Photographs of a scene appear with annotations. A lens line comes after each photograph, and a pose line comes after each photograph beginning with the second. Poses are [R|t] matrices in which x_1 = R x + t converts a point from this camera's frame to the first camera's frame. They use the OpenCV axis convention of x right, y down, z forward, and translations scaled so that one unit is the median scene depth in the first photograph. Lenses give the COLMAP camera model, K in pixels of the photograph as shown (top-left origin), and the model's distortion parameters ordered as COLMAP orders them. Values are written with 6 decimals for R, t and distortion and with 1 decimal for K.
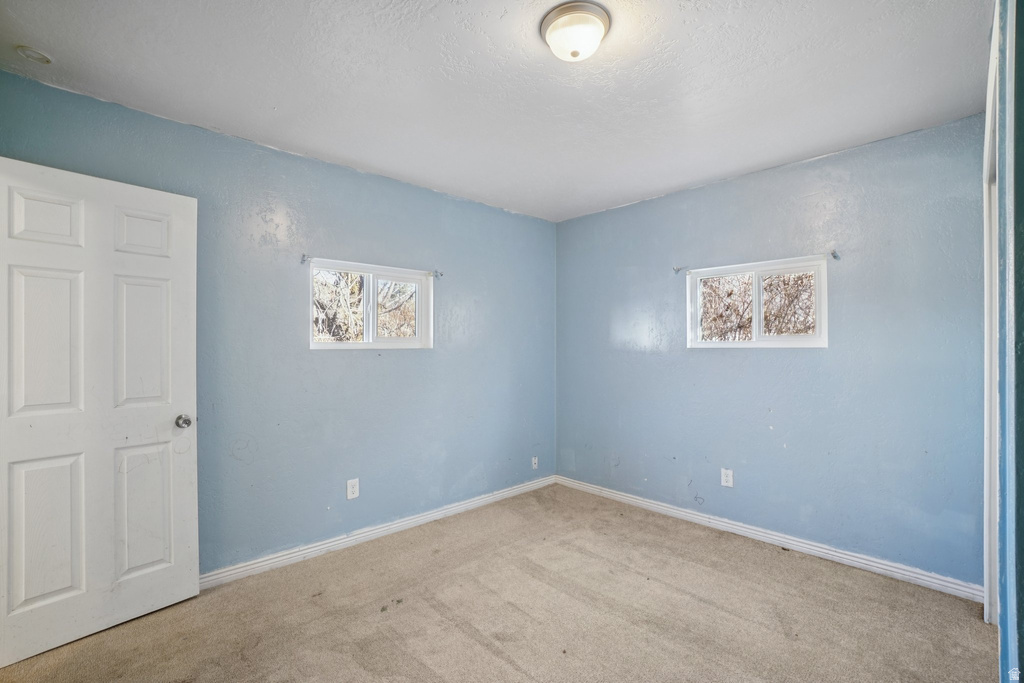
lens RADIAL K [[436.9, 0, 511.1], [0, 436.9, 349.5], [0, 0, 1]] dist [-0.043059, 0.012119]
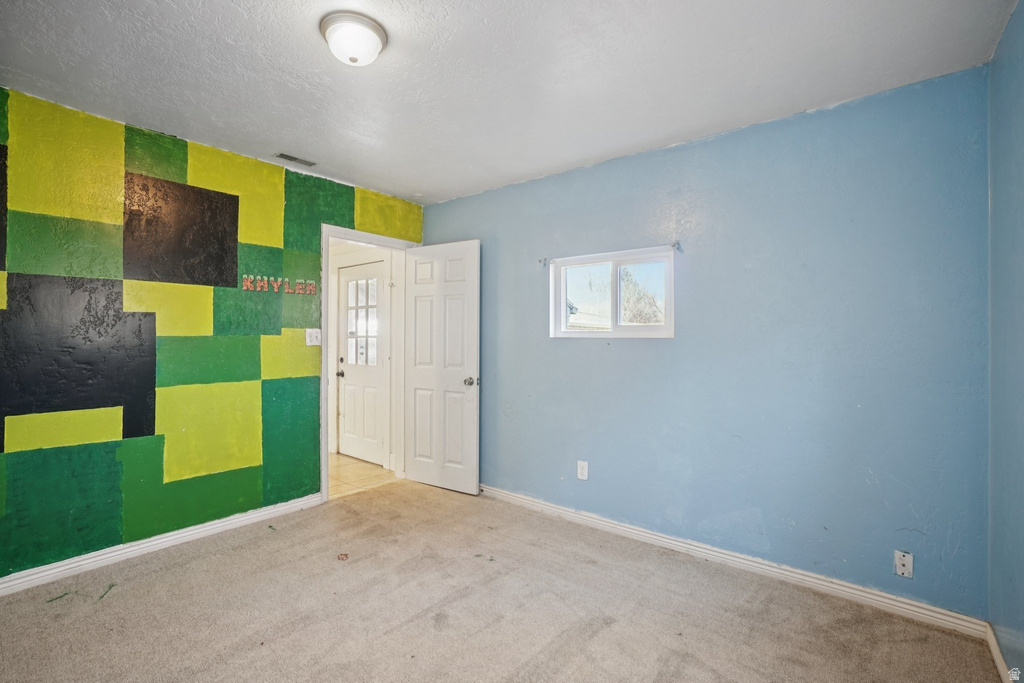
lens RADIAL K [[451.5, 0, 501.1], [0, 451.5, 337.1], [0, 0, 1]] dist [-0.063622, 0.024261]
pose [[0.159361, 0.006698, -0.987198, 0.823364], [-0.012481, 0.999911, 0.004770, -0.006295], [0.987141, 0.011561, 0.159430, 0.762668]]
